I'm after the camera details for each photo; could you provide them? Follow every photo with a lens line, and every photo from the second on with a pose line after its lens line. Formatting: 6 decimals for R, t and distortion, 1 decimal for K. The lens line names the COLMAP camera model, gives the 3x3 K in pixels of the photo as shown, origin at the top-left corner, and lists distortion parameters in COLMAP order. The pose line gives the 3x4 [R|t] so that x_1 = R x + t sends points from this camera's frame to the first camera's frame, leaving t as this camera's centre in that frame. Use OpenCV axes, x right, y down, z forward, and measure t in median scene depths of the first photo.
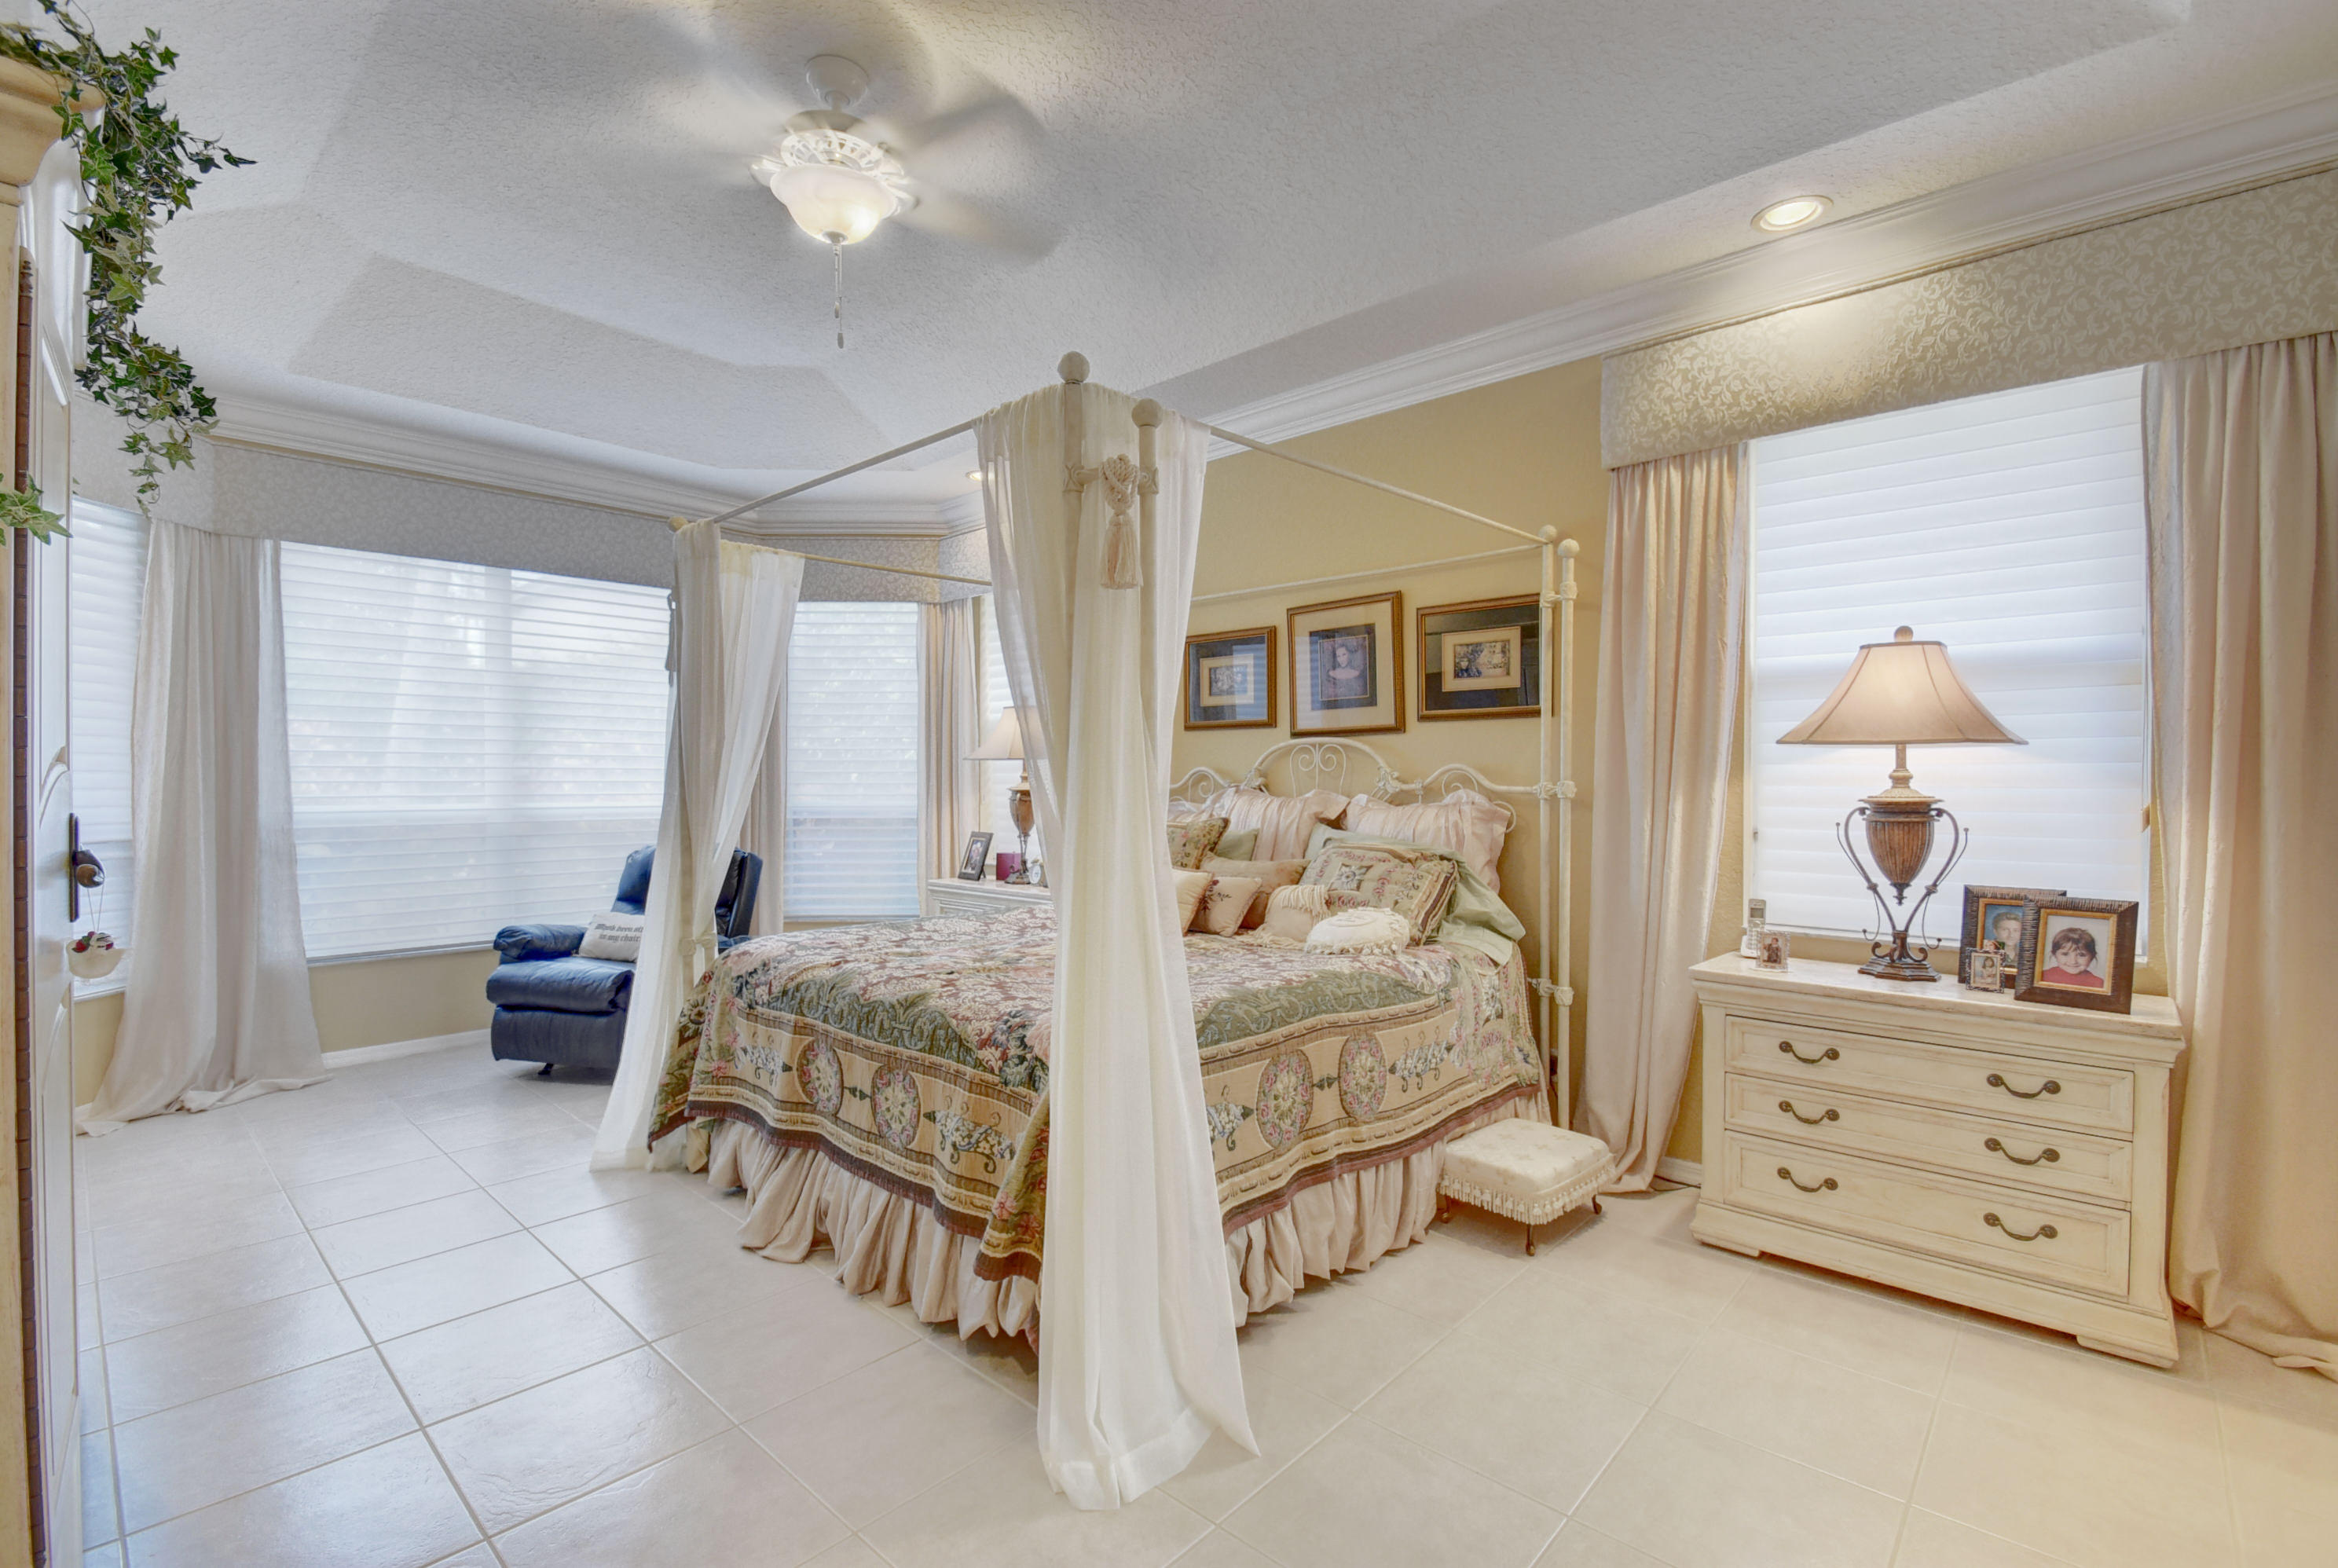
lens RADIAL K [[1027.2, 0, 1158.3], [0, 1027.2, 788.8], [0, 0, 1]] dist [0.009901, -0.014861]
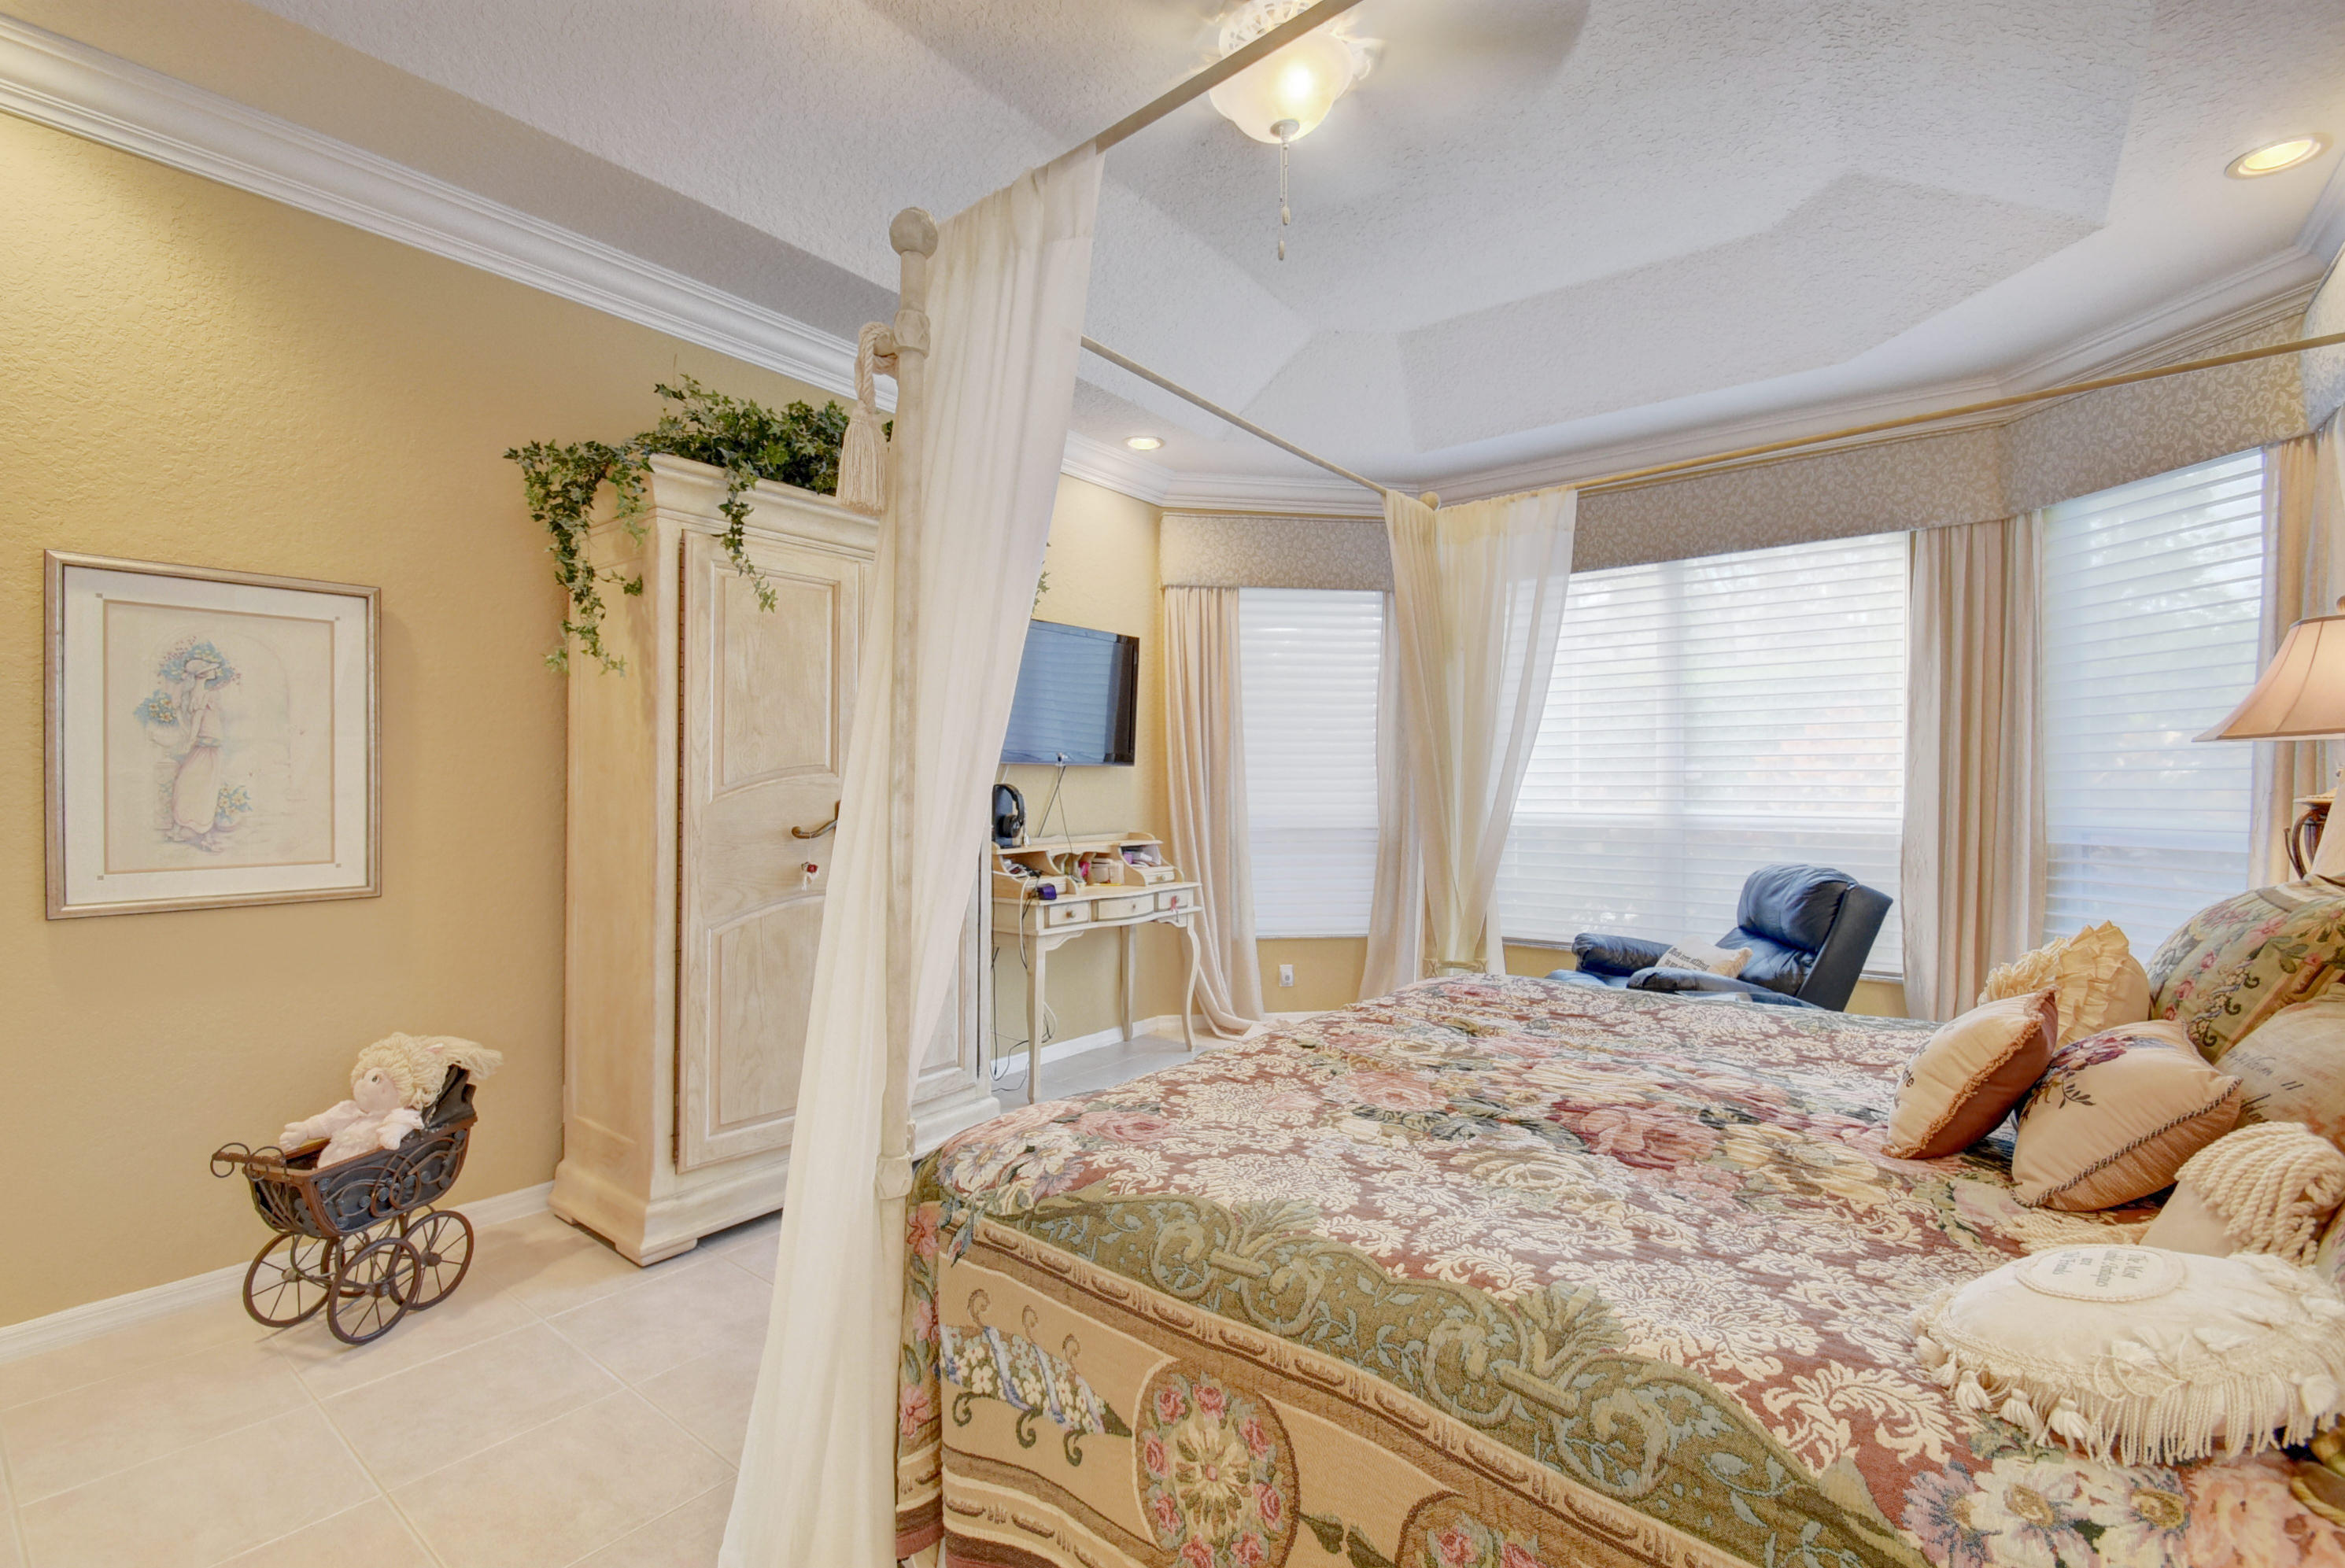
lens RADIAL K [[1030.2, 0, 1161.8], [0, 1030.2, 788.8], [0, 0, 1]] dist [0.009901, -0.014861]
pose [[0.085722, 0.002411, -0.996316, 0.325637], [-0.012270, 0.999924, 0.001364, -0.000050], [0.996244, 0.012108, 0.085745, 0.533015]]
